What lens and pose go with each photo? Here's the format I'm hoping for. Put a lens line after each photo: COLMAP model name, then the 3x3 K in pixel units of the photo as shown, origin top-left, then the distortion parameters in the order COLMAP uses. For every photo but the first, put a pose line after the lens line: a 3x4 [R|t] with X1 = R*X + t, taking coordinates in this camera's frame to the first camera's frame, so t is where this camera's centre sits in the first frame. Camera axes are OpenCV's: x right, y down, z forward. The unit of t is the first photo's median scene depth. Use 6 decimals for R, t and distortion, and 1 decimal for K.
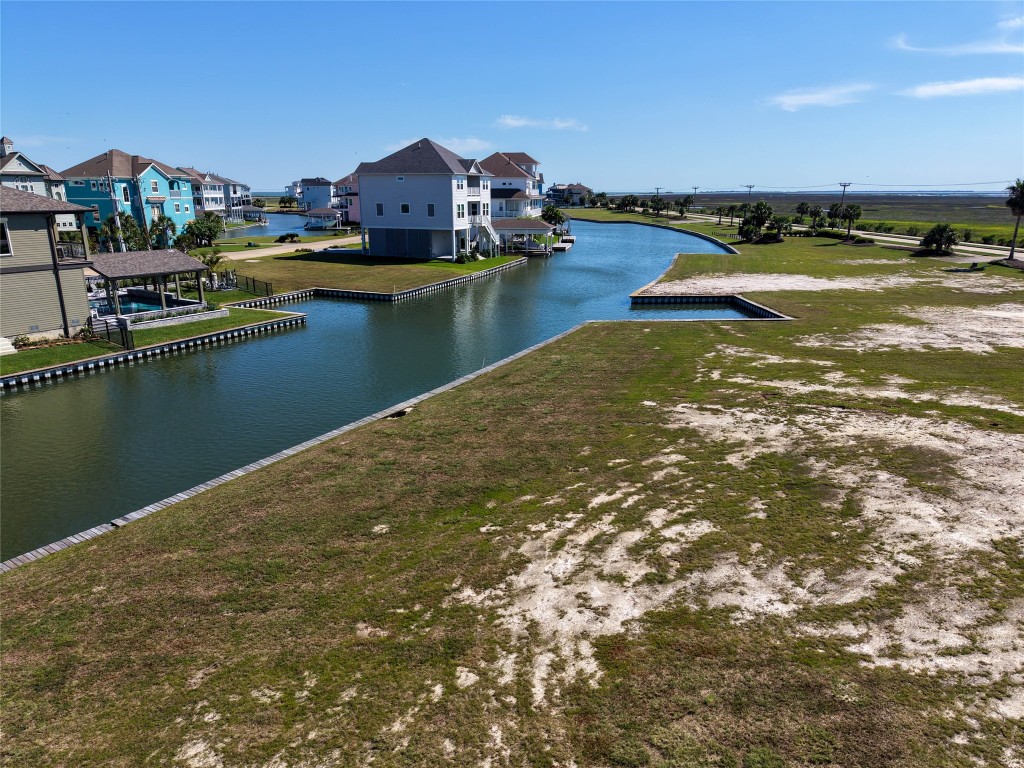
lens RADIAL K [[686.0, 0, 510.4], [0, 686.0, 382.3], [0, 0, 1]] dist [0.027650, -0.027665]
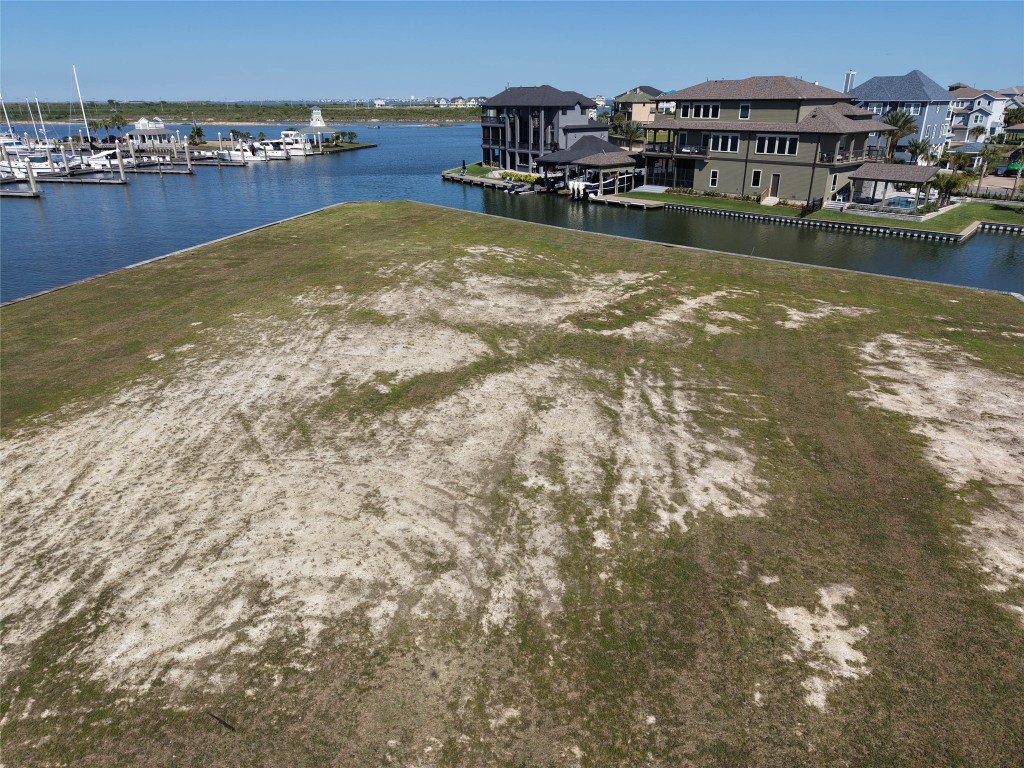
lens RADIAL K [[686.0, 0, 510.4], [0, 686.0, 382.3], [0, 0, 1]] dist [0.027650, -0.027665]
pose [[-0.267671, 0.368528, -0.890247, 1.725899], [-0.249562, 0.865913, 0.433491, -0.334099], [0.930629, 0.338205, -0.139809, 0.924244]]
